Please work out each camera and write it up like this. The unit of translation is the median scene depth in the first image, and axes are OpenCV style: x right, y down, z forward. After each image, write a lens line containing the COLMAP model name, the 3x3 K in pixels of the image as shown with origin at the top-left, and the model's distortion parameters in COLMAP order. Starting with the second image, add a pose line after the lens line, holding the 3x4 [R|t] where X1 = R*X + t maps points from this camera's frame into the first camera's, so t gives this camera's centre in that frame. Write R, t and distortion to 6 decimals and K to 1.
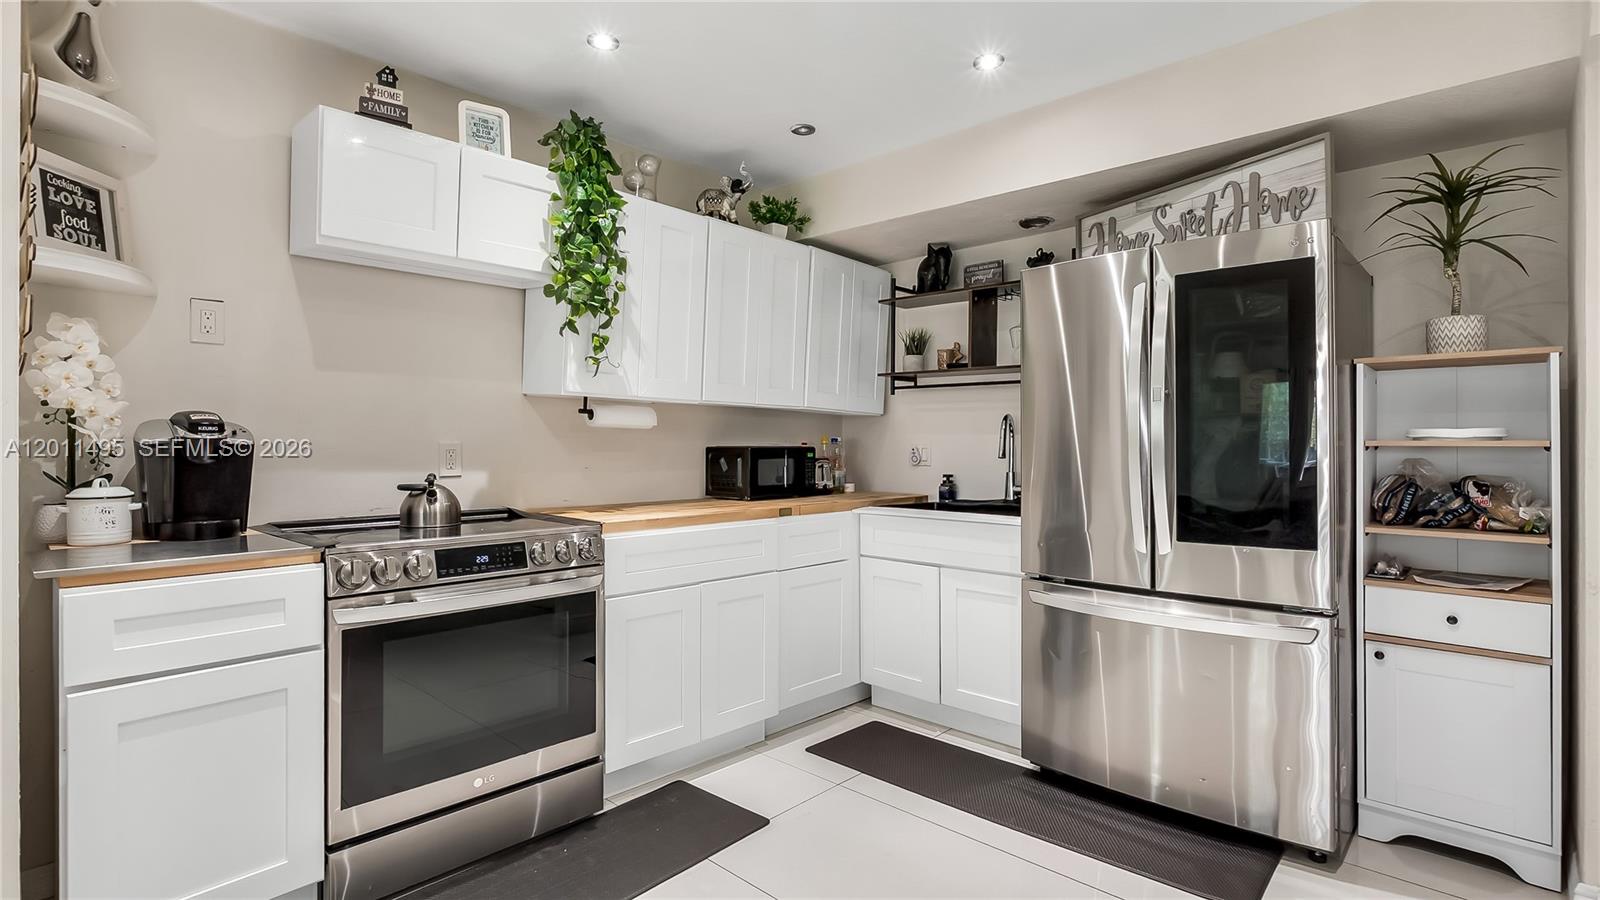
lens RADIAL K [[774.3, 0, 800.0], [0, 774.3, 450.0], [0, 0, 1]] dist [-0.003985, -0.000152]
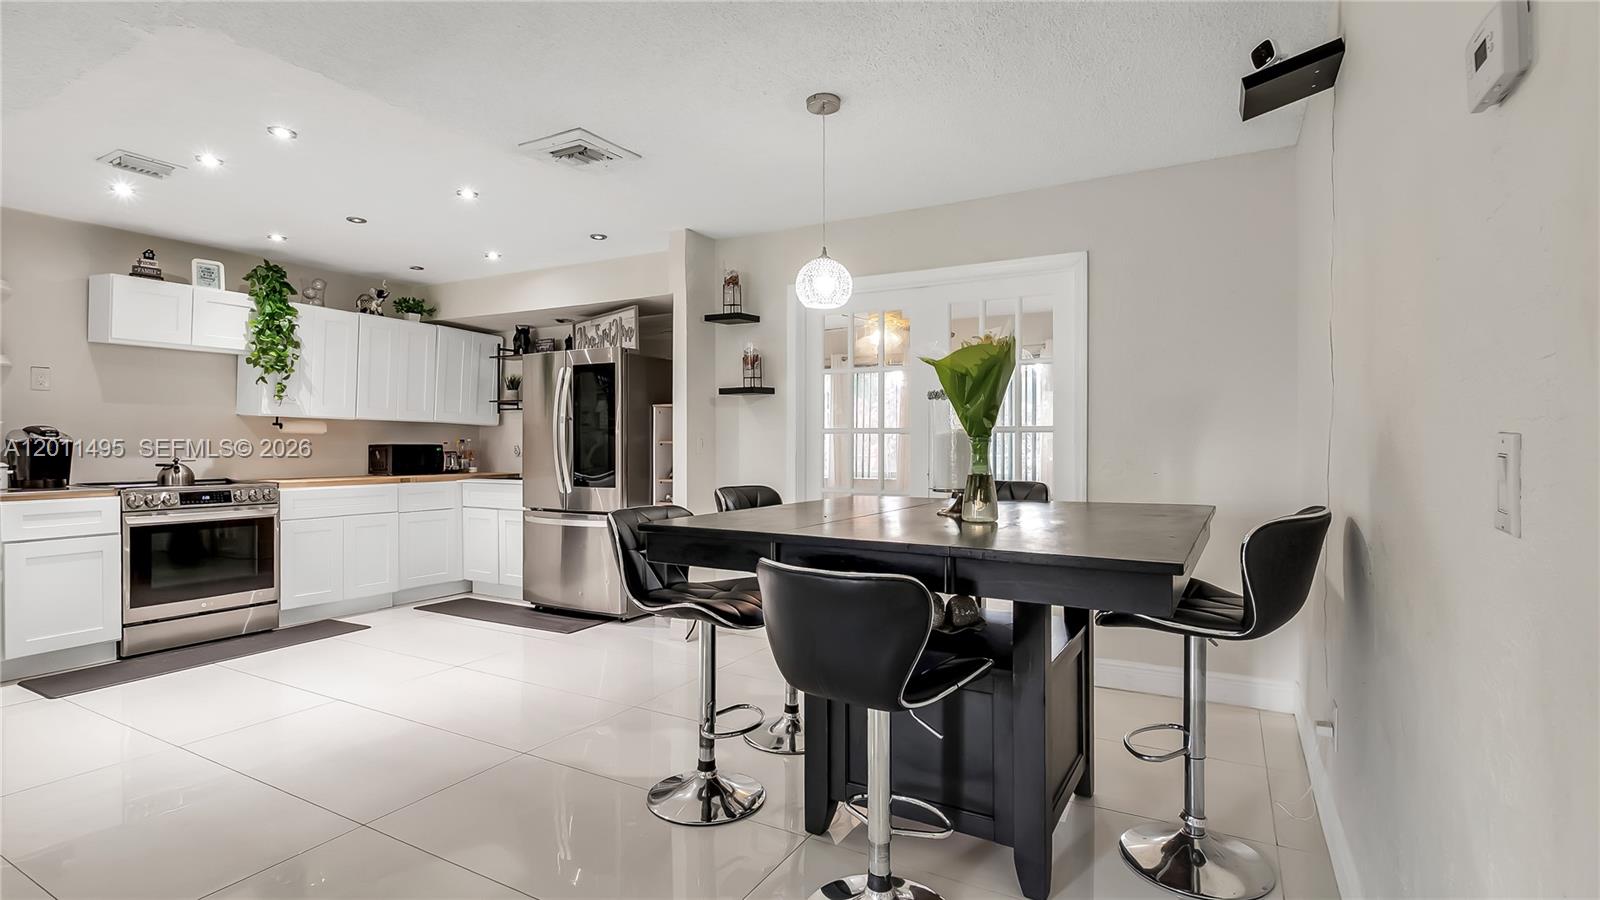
lens RADIAL K [[762.2, 0, 798.5], [0, 762.2, 454.0], [0, 0, 1]] dist [-0.000195, -0.000545]
pose [[0.970304, -0.003550, 0.241861, 0.505451], [0.002617, 0.999988, 0.004176, 0.015383], [-0.241873, -0.003419, 0.970302, -1.082377]]
